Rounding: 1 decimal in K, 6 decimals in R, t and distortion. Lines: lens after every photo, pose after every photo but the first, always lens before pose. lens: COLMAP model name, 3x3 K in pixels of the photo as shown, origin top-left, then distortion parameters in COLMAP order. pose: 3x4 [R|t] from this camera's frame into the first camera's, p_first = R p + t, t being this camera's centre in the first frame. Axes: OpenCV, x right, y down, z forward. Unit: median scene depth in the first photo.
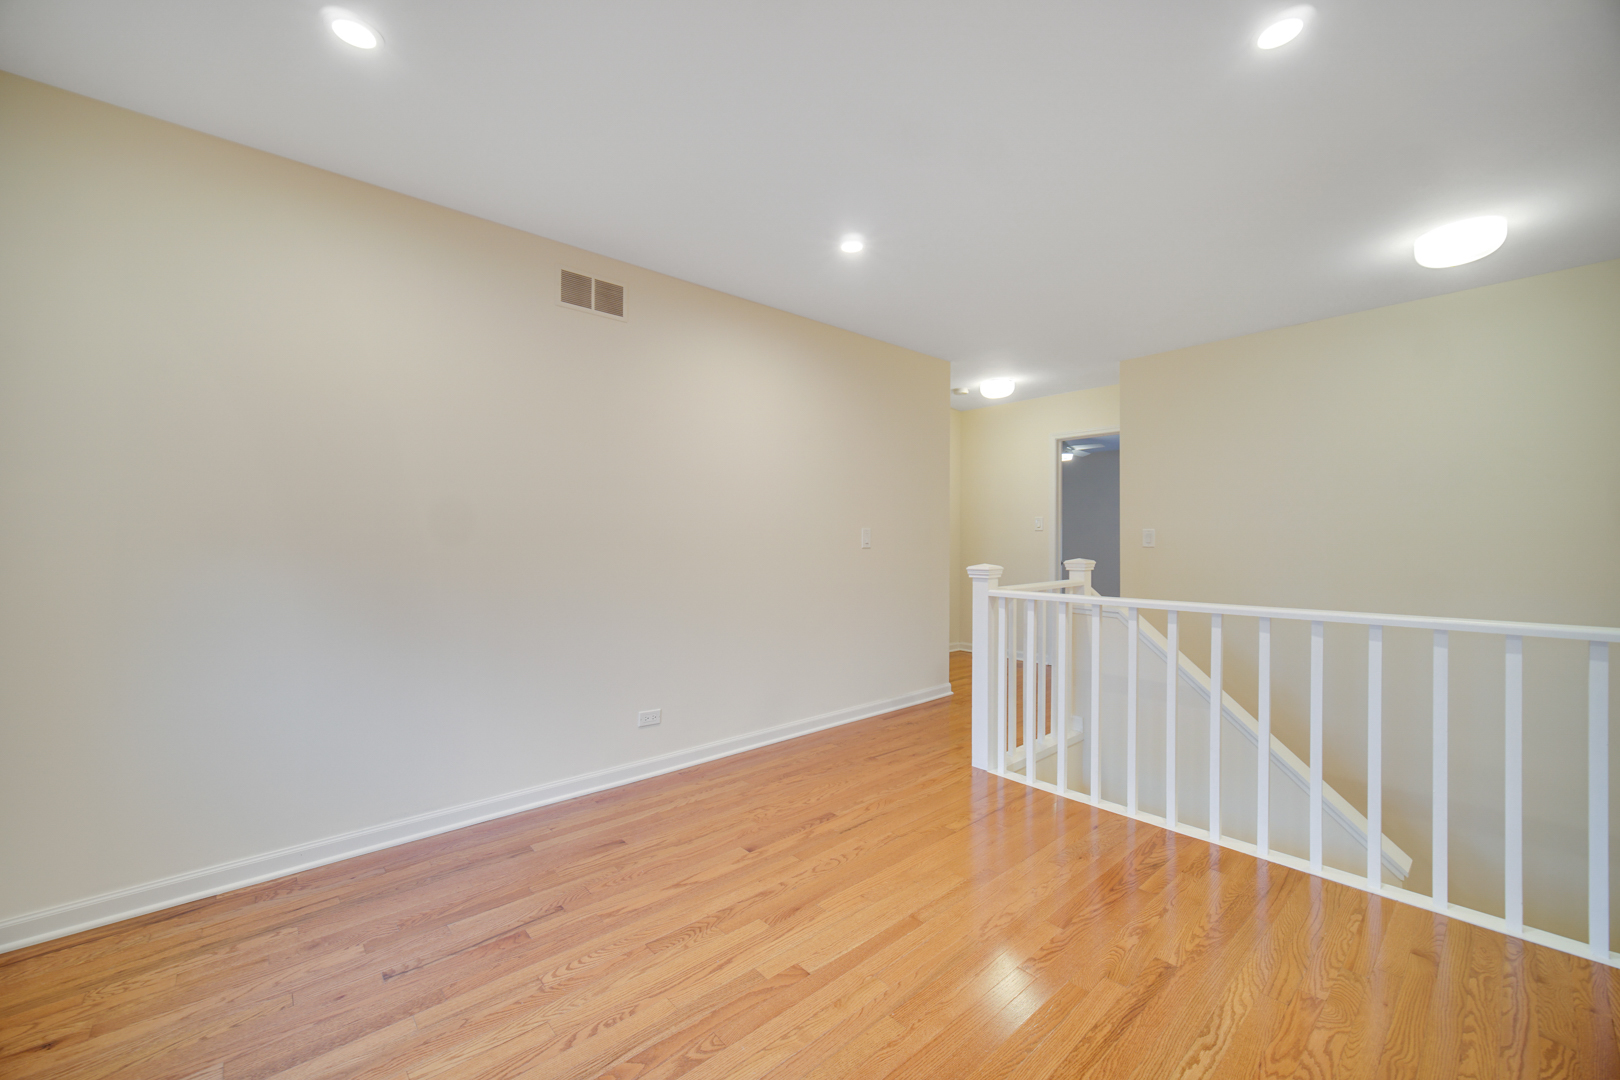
lens RADIAL K [[652.0, 0, 812.1], [0, 652.0, 540.3], [0, 0, 1]] dist [0.000636, 0.000028]
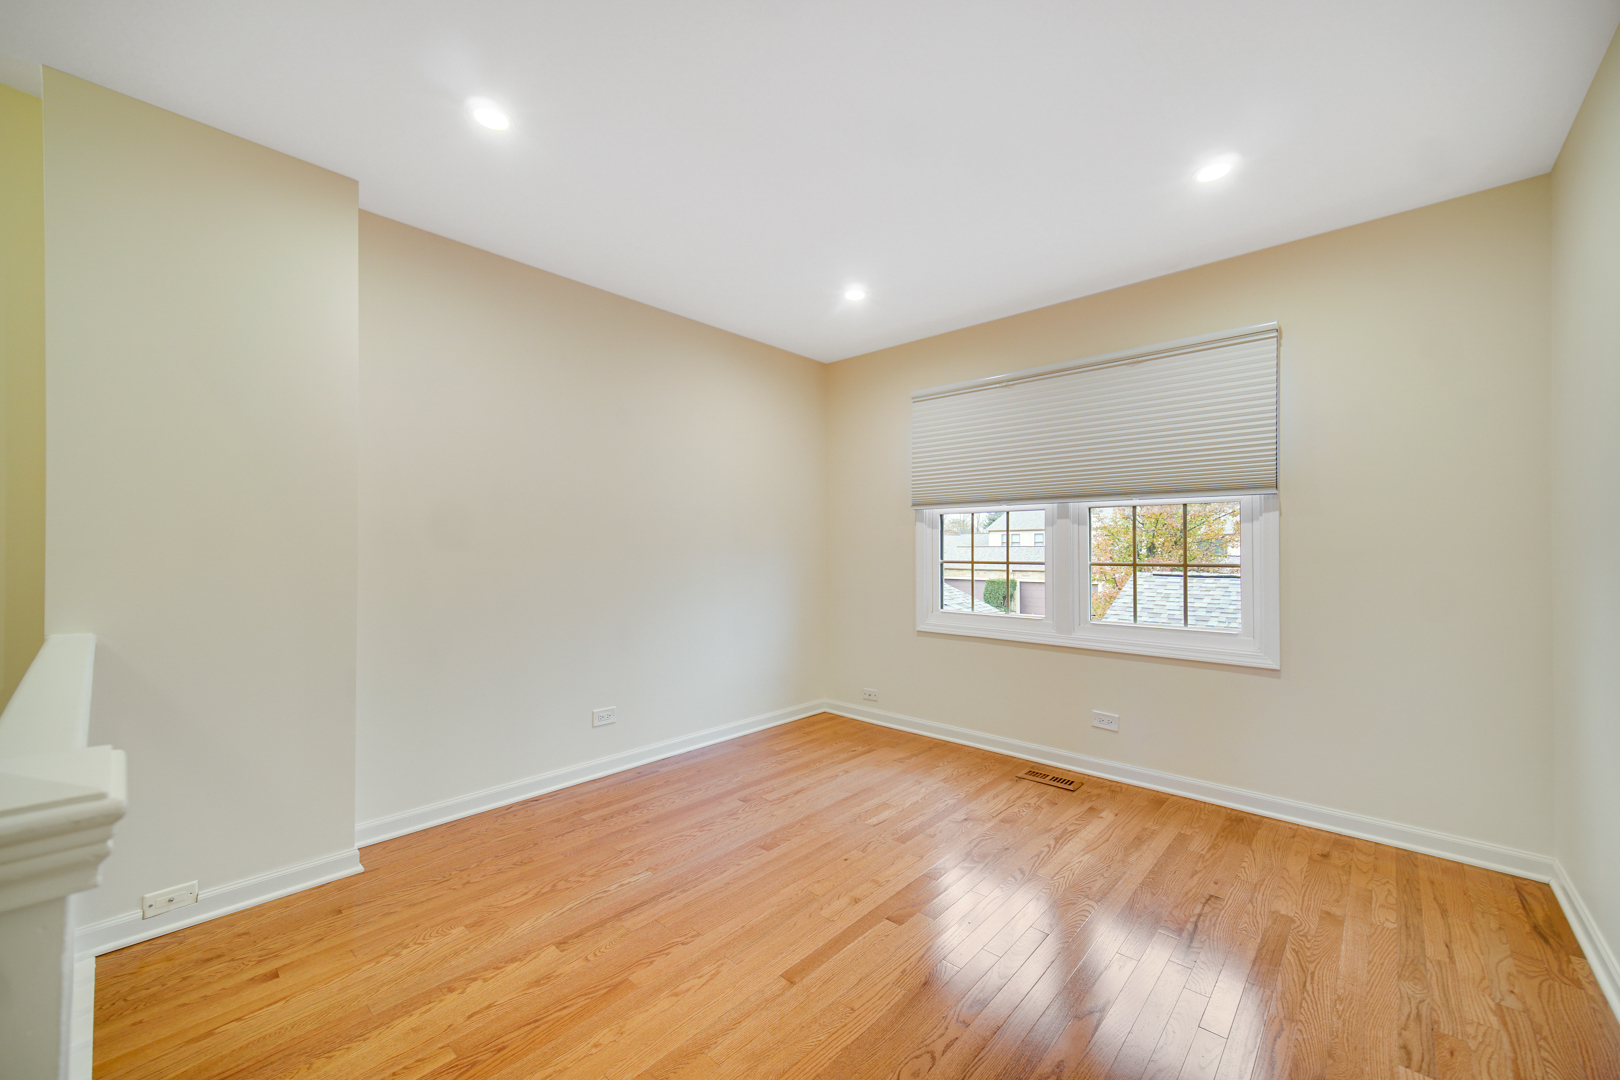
lens RADIAL K [[652.0, 0, 806.9], [0, 652.0, 544.6], [0, 0, 1]] dist [0.000636, 0.000028]
pose [[-0.995028, -0.003149, -0.099547, 0.240902], [-0.002832, 0.999990, -0.003321, -0.004142], [0.099556, -0.003022, -0.995027, 2.025268]]
